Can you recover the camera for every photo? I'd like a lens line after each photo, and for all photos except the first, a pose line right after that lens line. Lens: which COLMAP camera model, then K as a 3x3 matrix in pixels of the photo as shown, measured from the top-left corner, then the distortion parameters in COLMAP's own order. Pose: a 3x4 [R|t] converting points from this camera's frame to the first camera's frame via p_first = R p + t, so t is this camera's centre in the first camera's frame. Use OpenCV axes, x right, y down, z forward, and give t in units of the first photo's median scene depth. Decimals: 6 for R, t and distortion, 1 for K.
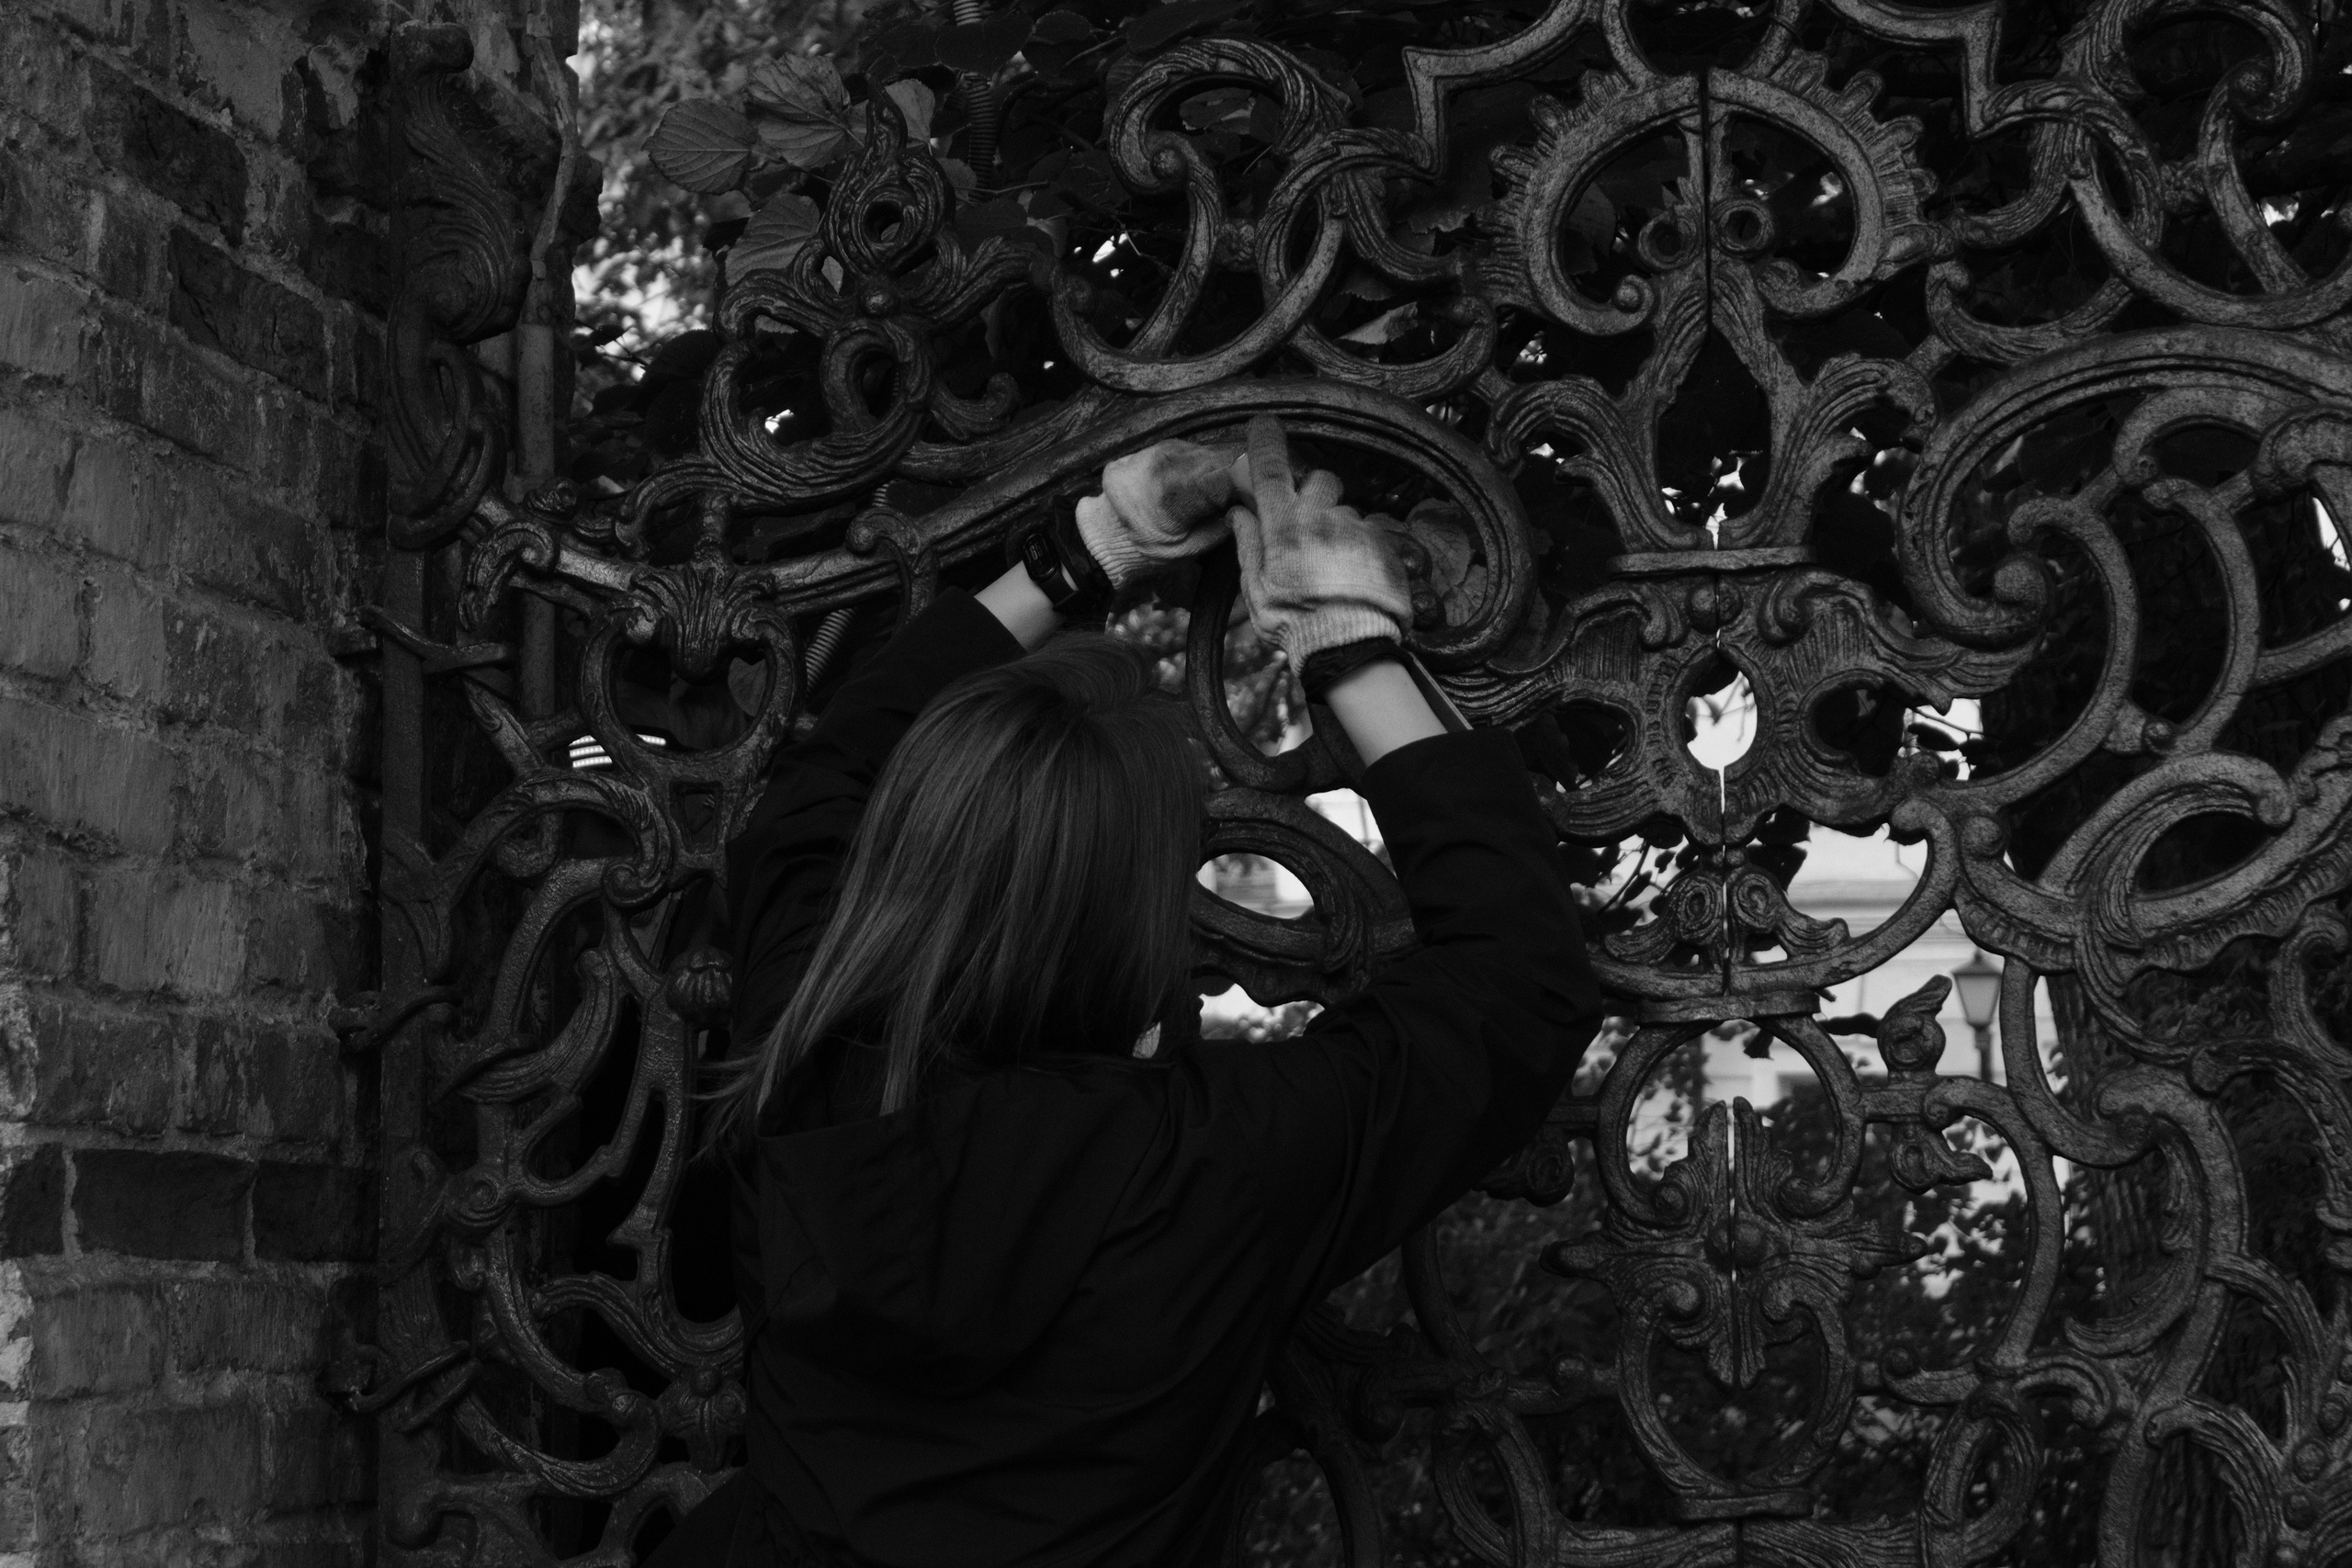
lens RADIAL K [[4579.3, 0, 1175.2], [0, 4579.3, 789.9], [0, 0, 1]] dist [-0.155943, 0.000000]
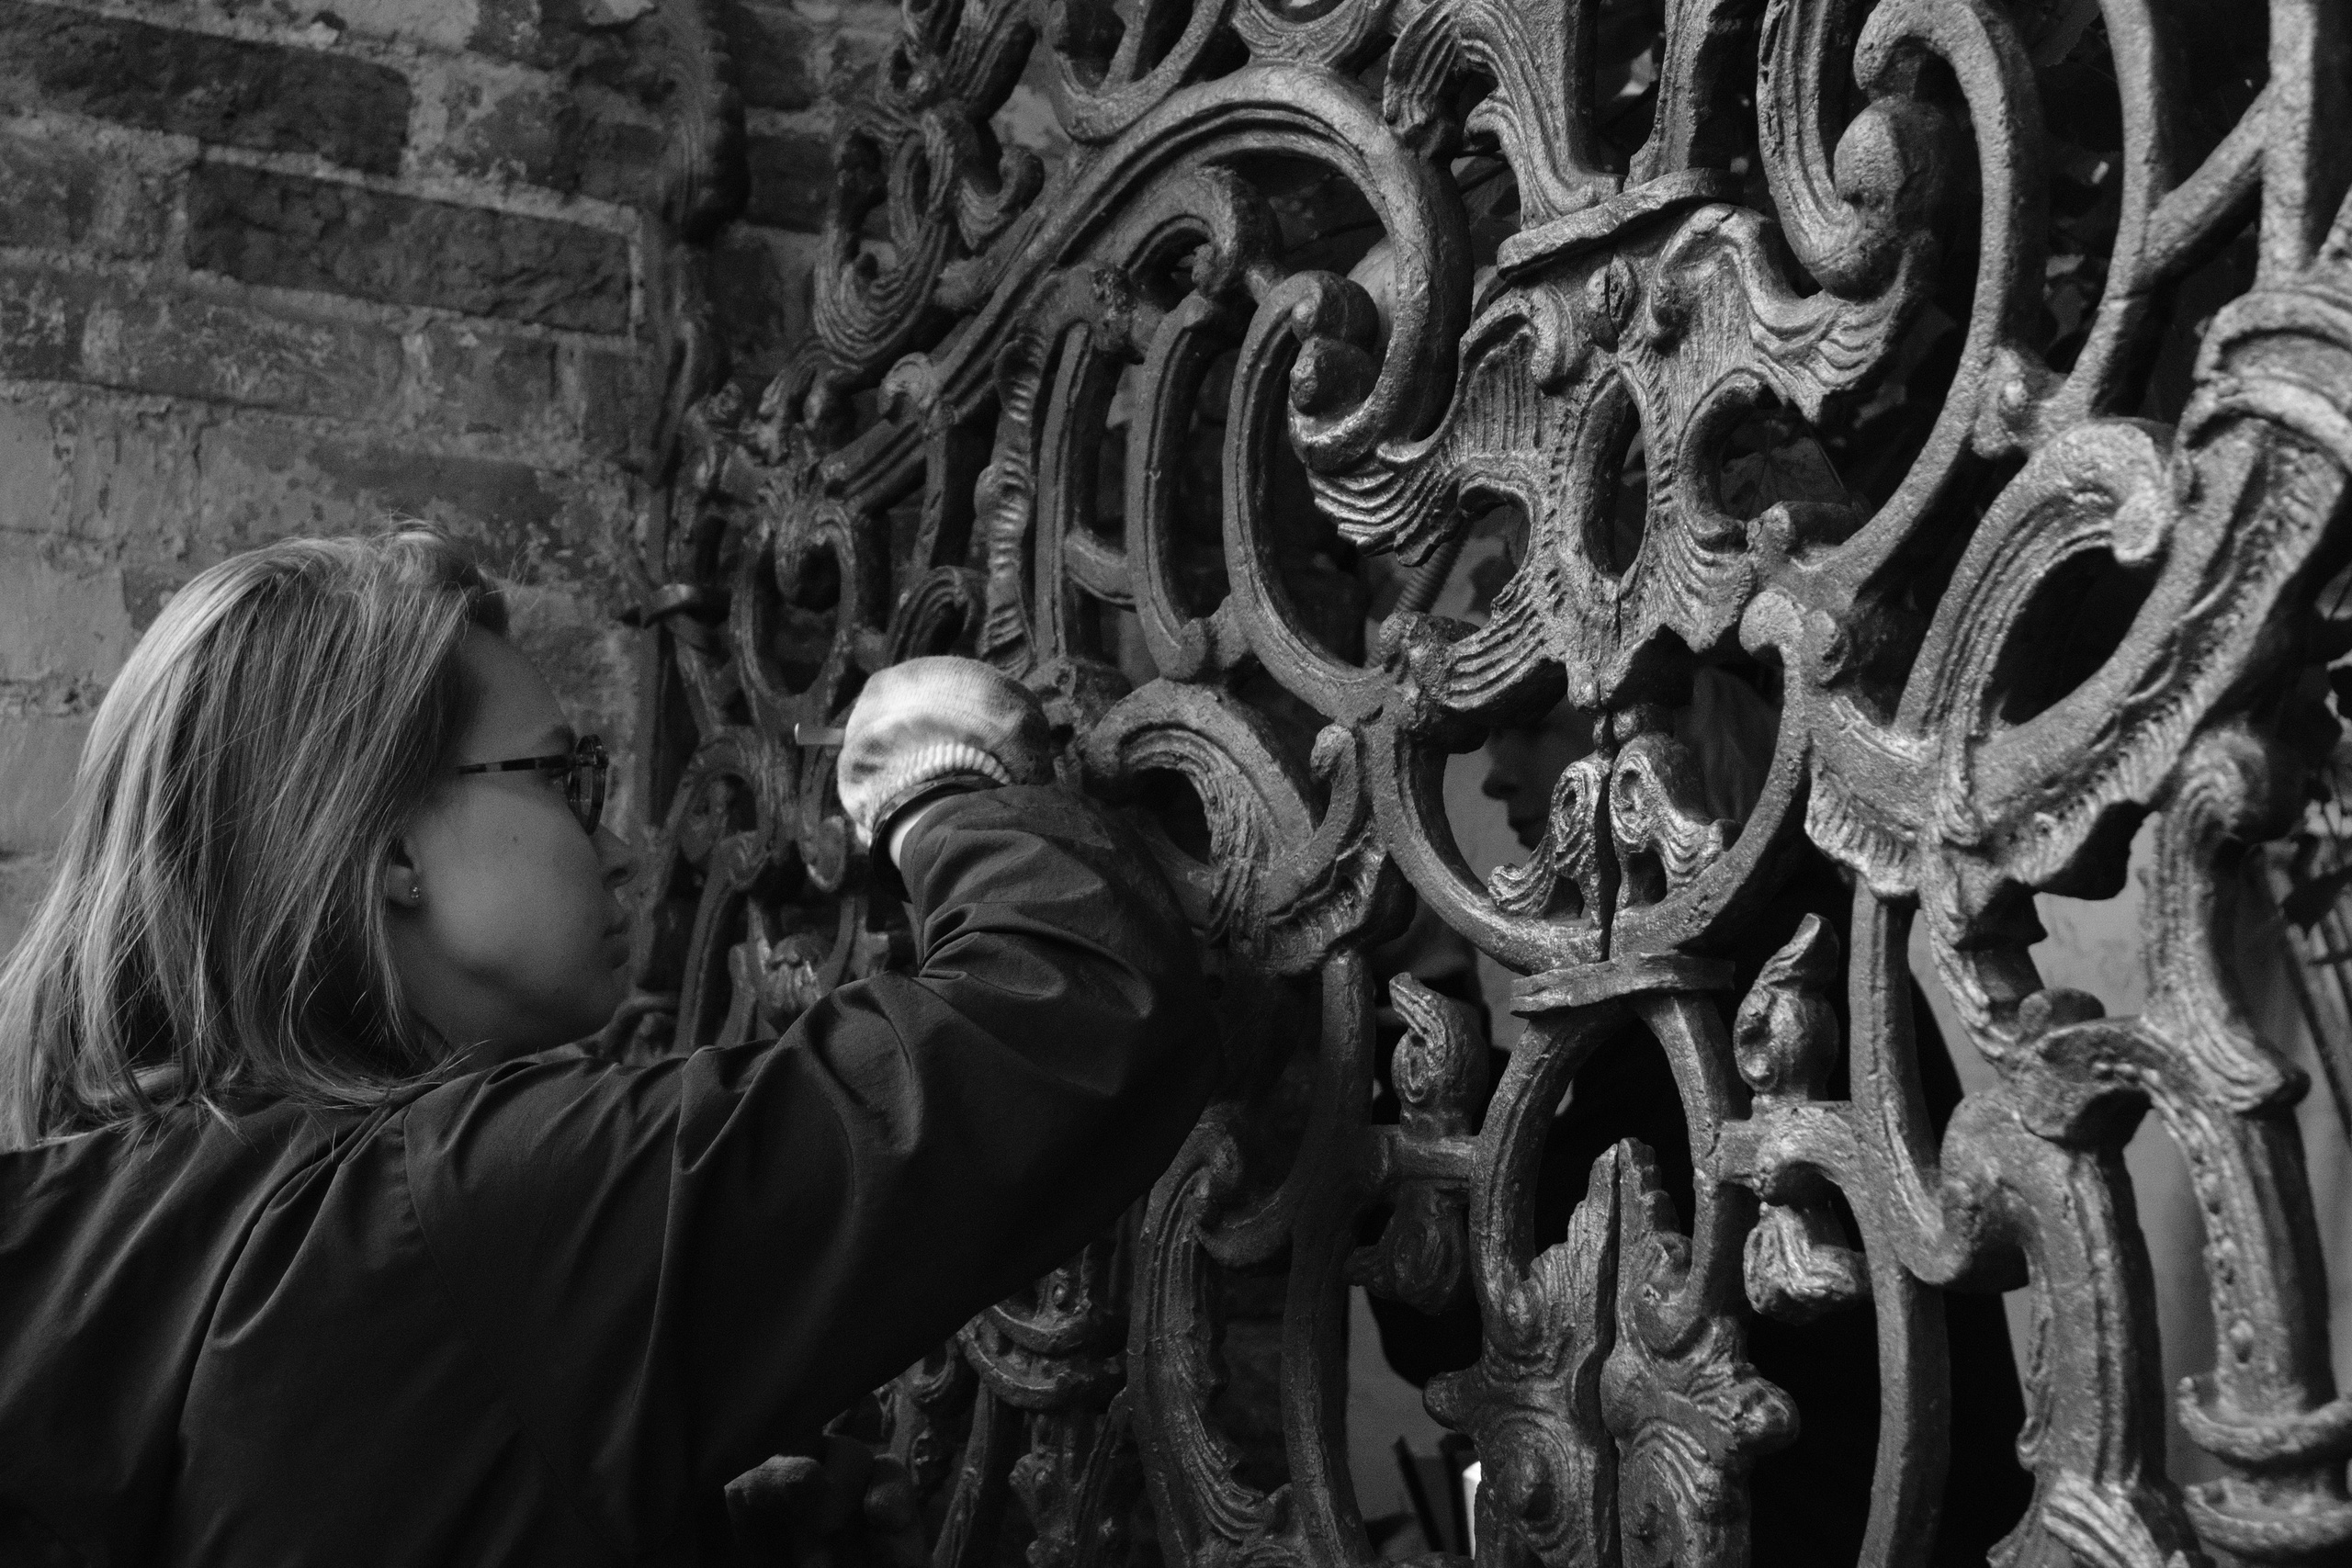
lens RADIAL K [[3861.6, 0, 1176.0], [0, 3861.6, 778.6], [0, 0, 1]] dist [-0.062377, 0.000000]
pose [[0.588299, -0.064688, -0.806052, 0.487928], [0.038167, 0.997906, -0.052228, 0.045431], [0.807742, -0.000039, 0.589536, 0.671672]]
